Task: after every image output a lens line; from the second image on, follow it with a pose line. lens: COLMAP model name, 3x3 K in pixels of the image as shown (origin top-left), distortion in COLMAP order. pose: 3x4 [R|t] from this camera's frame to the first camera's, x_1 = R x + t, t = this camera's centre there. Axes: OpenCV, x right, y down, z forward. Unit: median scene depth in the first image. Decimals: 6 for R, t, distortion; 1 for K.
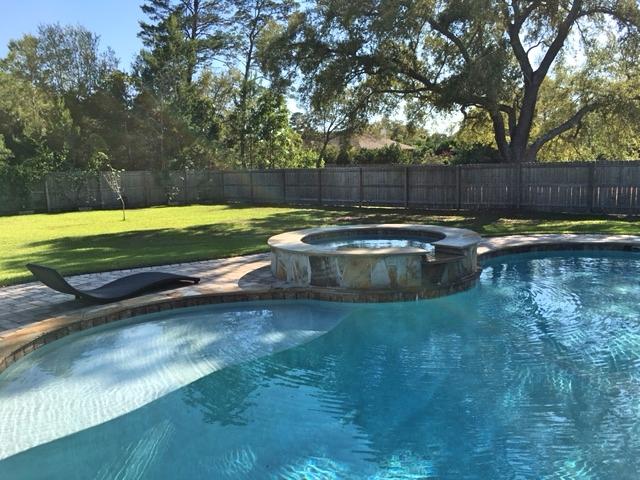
lens RADIAL K [[548.8, 0, 320.8], [0, 548.8, 240.8], [0, 0, 1]] dist [0.005090, -0.002957]
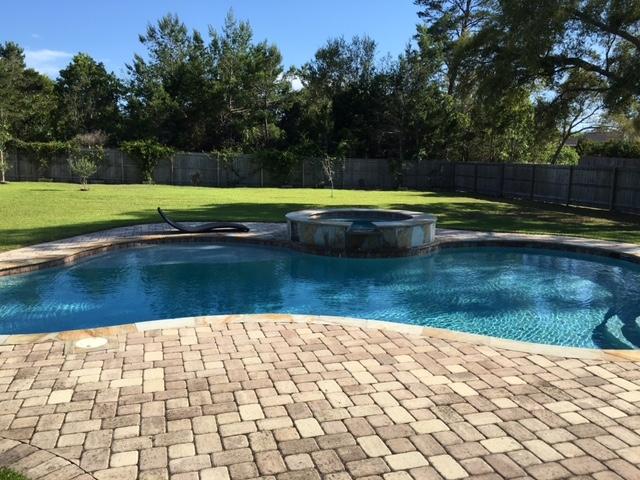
lens RADIAL K [[548.8, 0, 320.8], [0, 548.8, 240.8], [0, 0, 1]] dist [0.005090, -0.002957]
pose [[0.842769, 0.123166, -0.523996, 0.238645], [-0.111103, 0.992311, 0.054551, -0.002991], [0.526685, 0.012243, 0.849972, -0.077368]]
